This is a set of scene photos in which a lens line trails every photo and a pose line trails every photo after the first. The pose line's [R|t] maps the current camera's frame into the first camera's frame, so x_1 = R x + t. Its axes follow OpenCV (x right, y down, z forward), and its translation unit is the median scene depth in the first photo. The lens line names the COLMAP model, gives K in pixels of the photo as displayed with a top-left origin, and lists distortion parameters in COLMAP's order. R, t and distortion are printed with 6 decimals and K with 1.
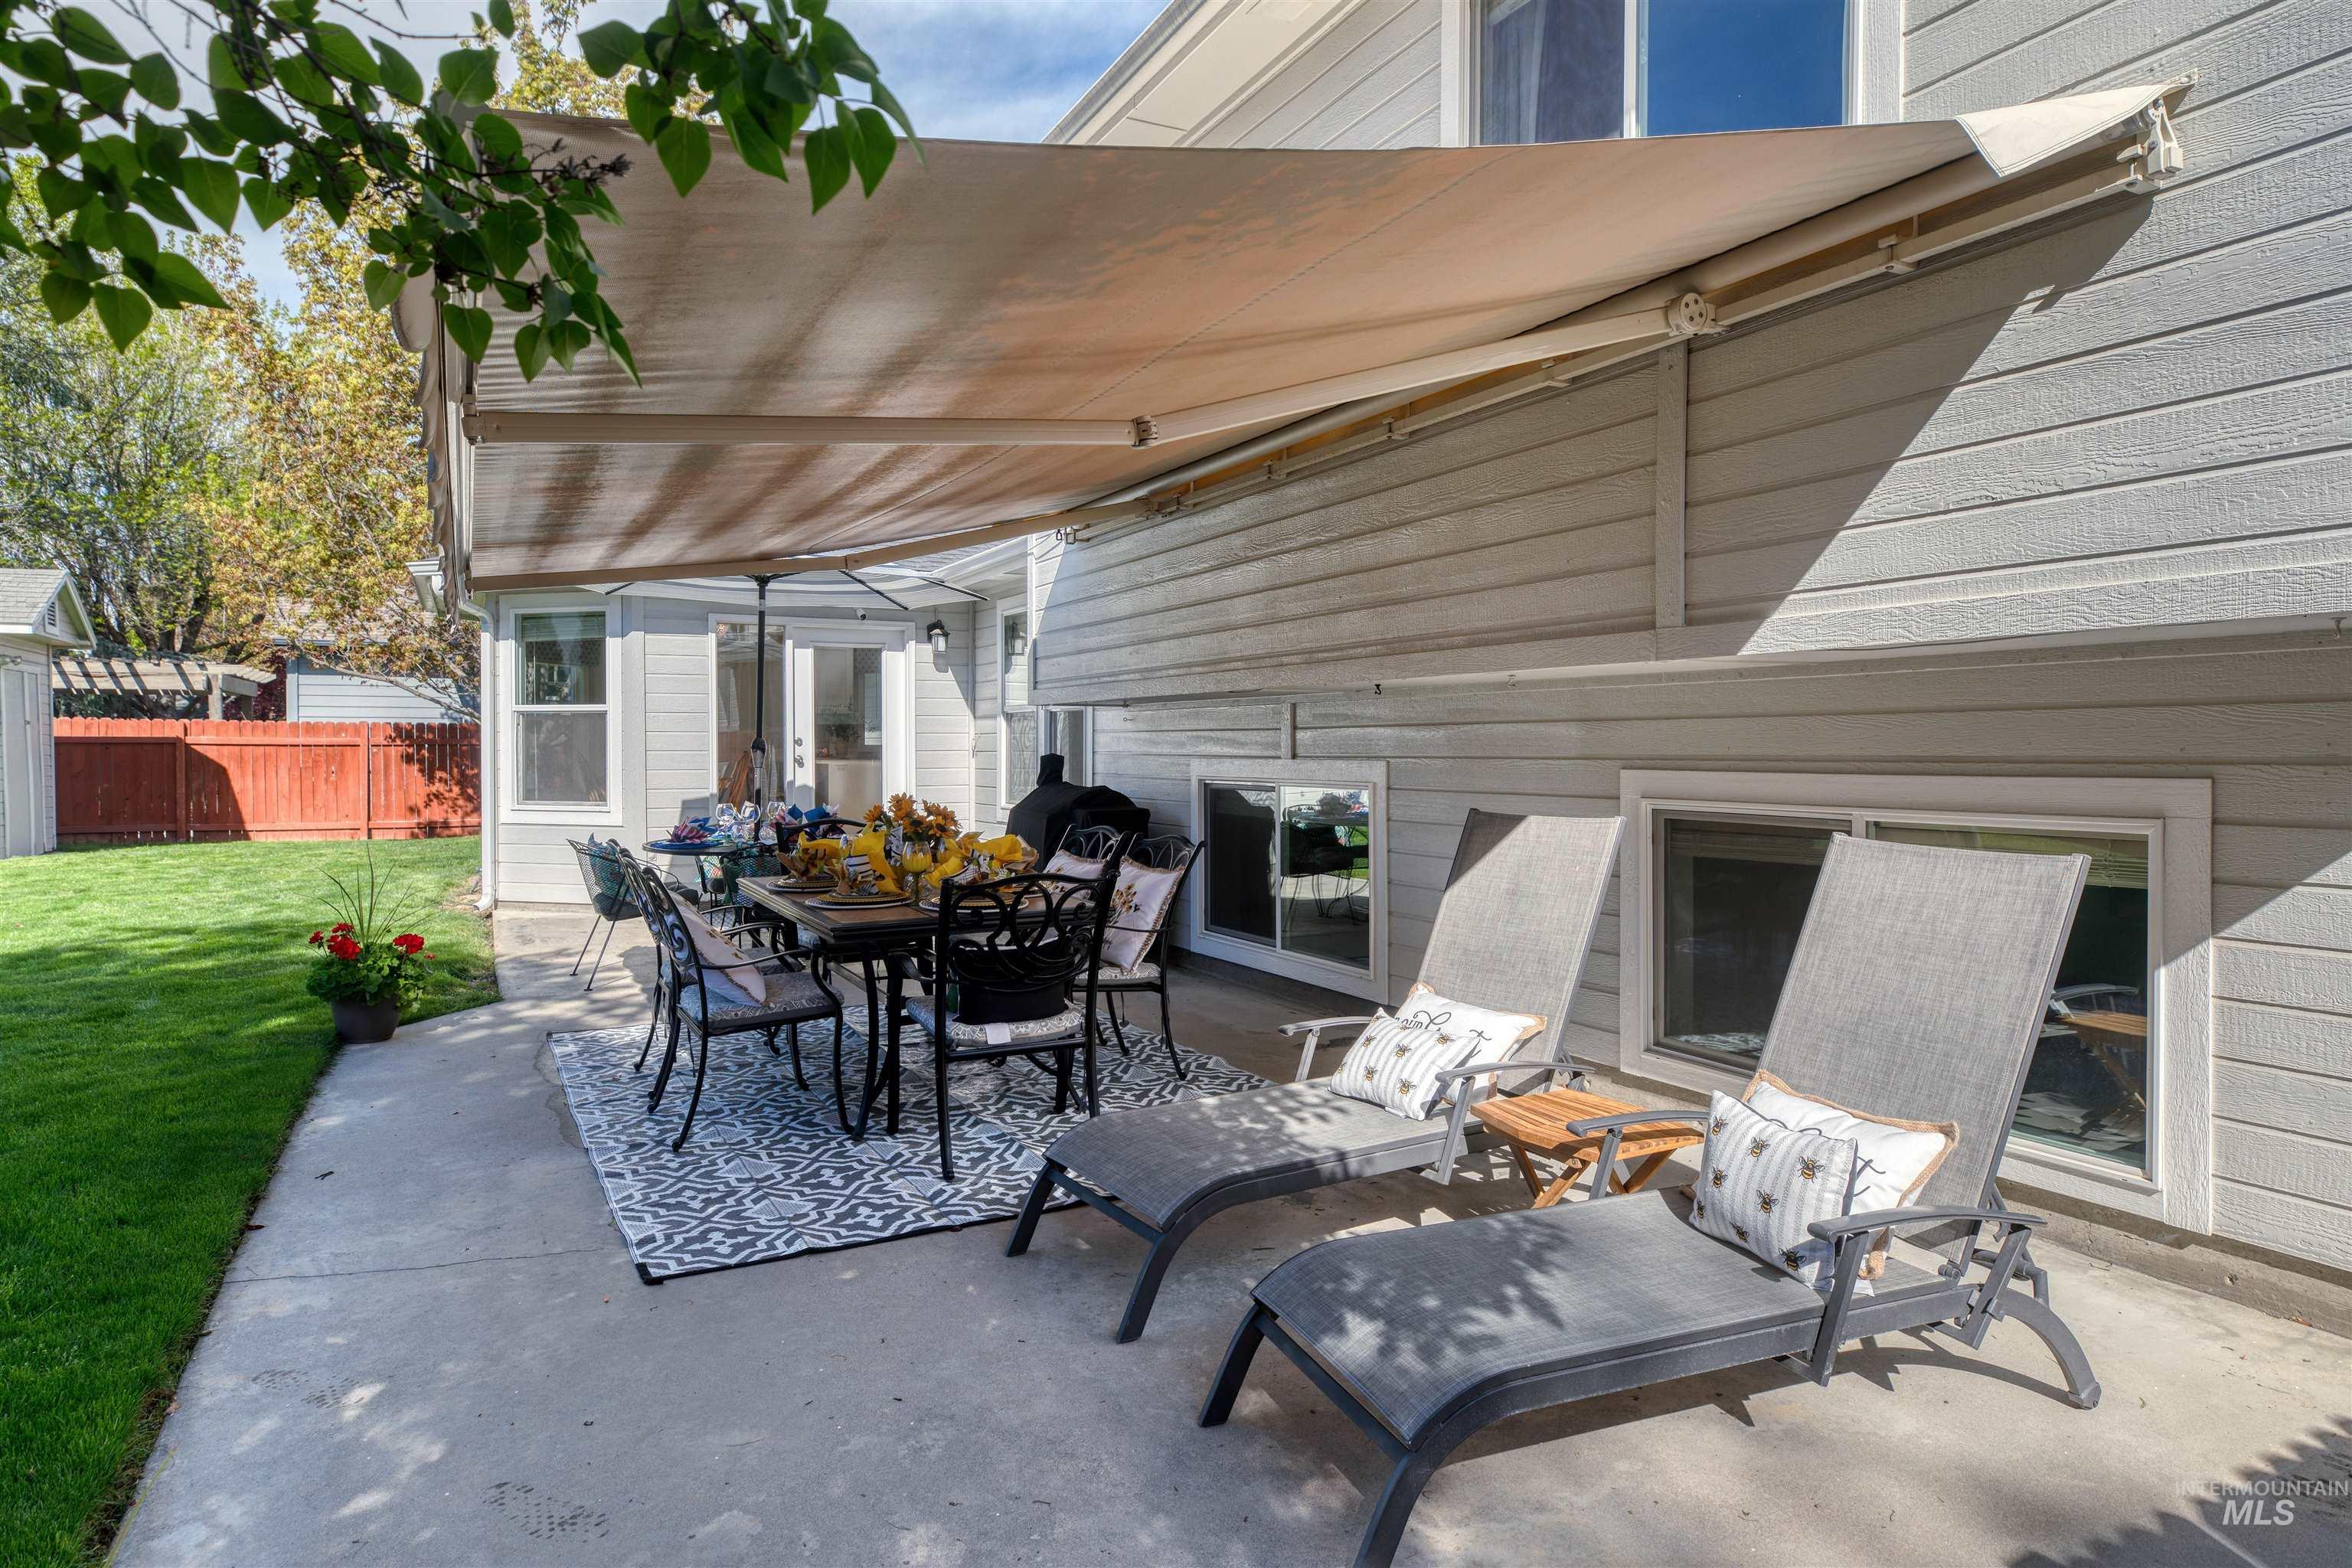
lens RADIAL K [[1409.1, 0, 1154.2], [0, 1409.1, 769.3], [0, 0, 1]] dist [-0.001161, 0.000312]
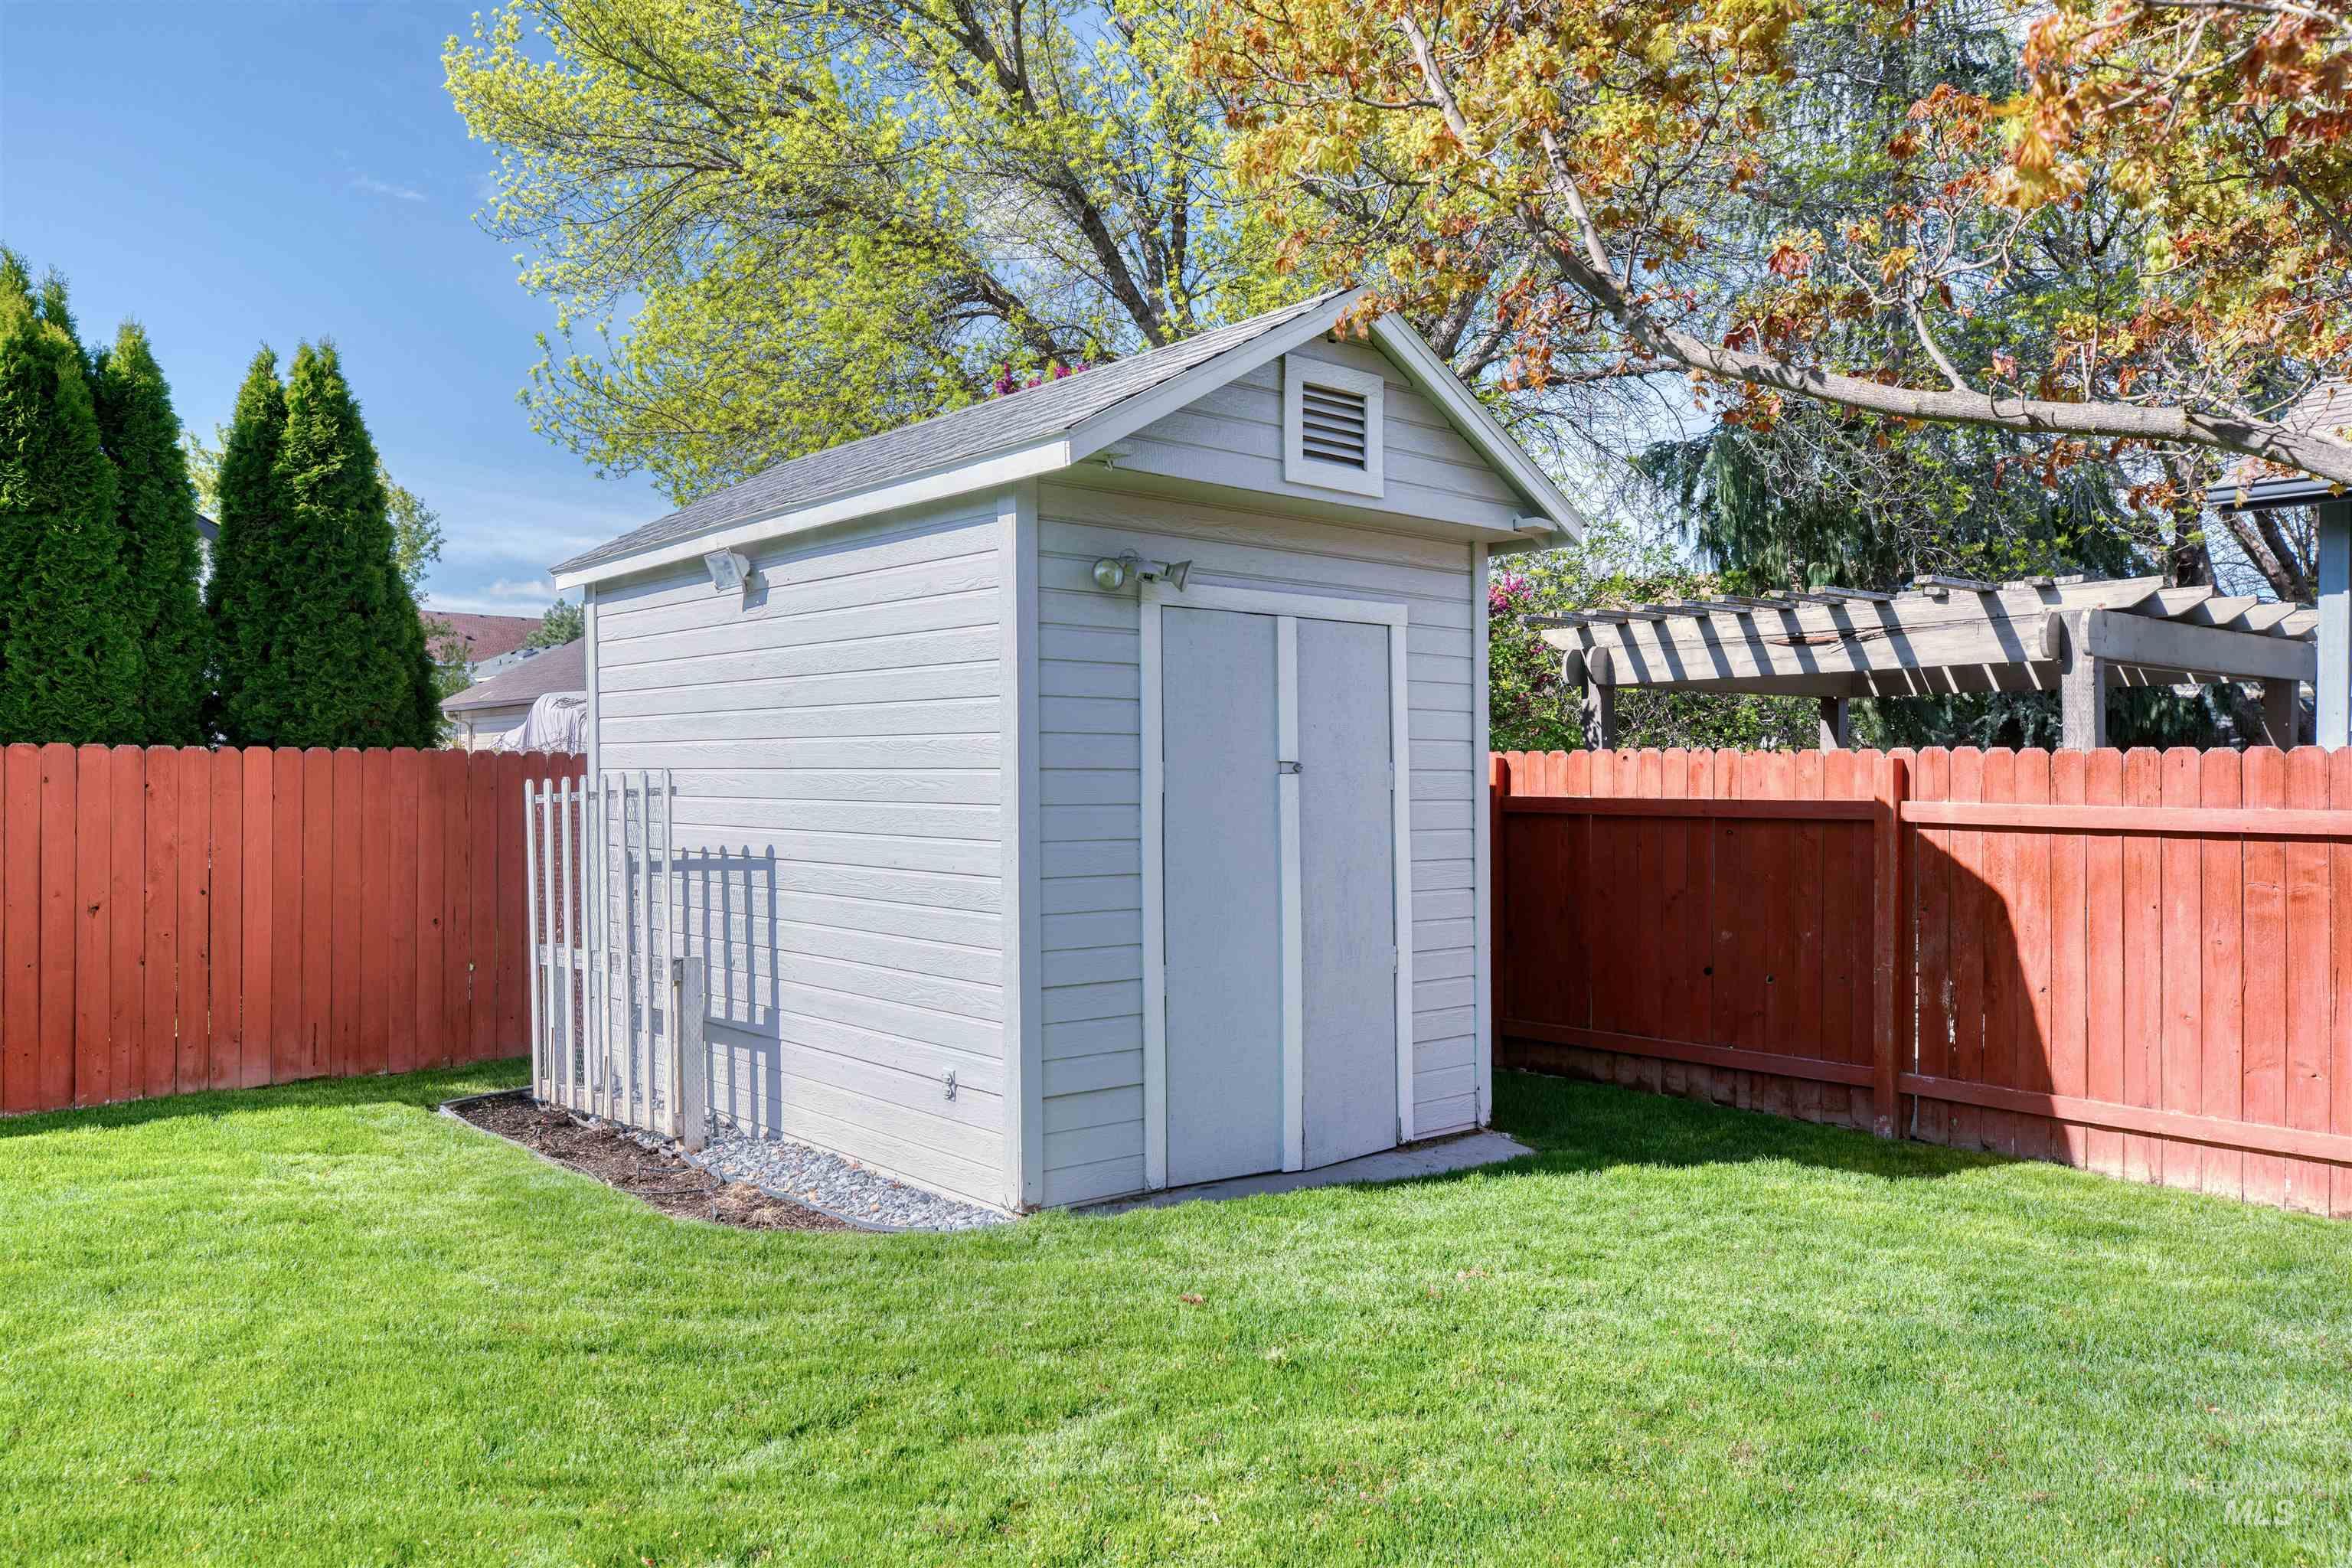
lens RADIAL K [[1722.2, 0, 1181.3], [0, 1722.2, 790.9], [0, 0, 1]] dist [-0.000826, 0.000303]
pose [[0.255484, 0.002284, -0.966811, -0.861102], [-0.016090, 0.999869, -0.001889, -0.054441], [0.966679, 0.016038, 0.255487, 1.829381]]
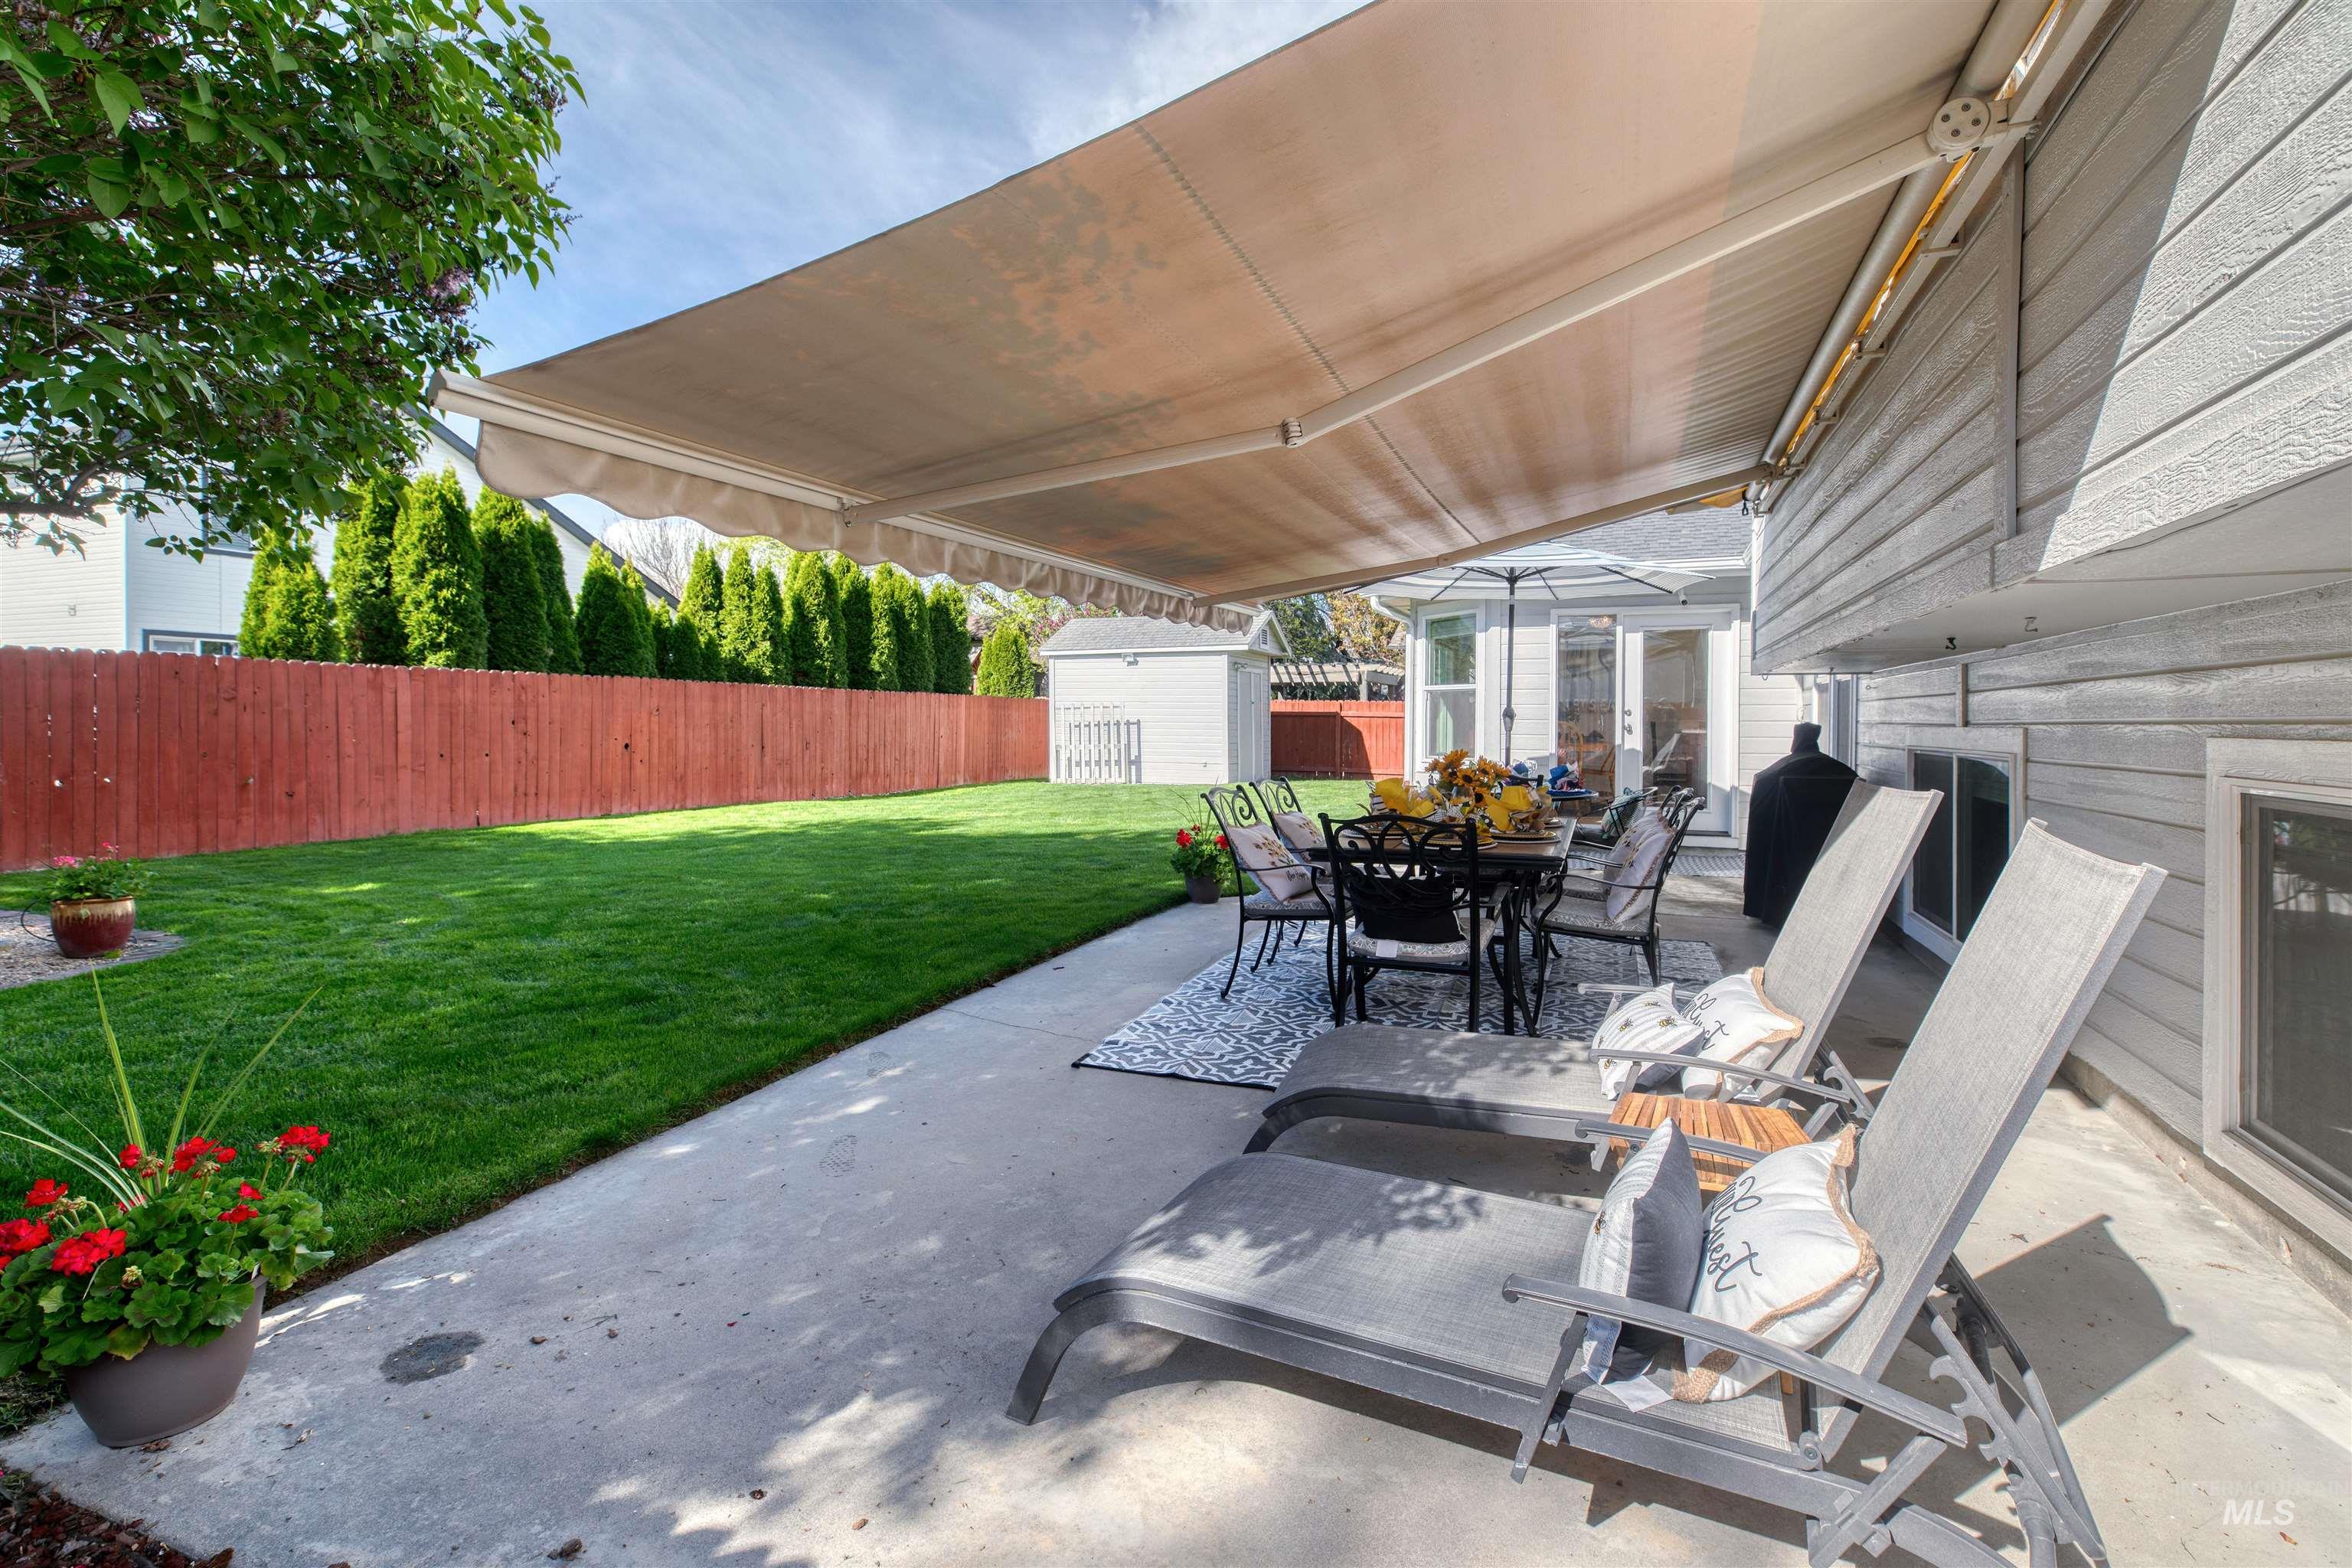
lens RADIAL K [[1104.3, 0, 1154.4], [0, 1104.3, 726.3], [0, 0, 1]] dist [0.015200, 0.000275]
pose [[0.651752, 0.009358, -0.758374, 0.254700], [-0.018964, 0.999812, -0.003961, 0.004251], [0.758195, 0.016963, 0.651807, 0.131061]]
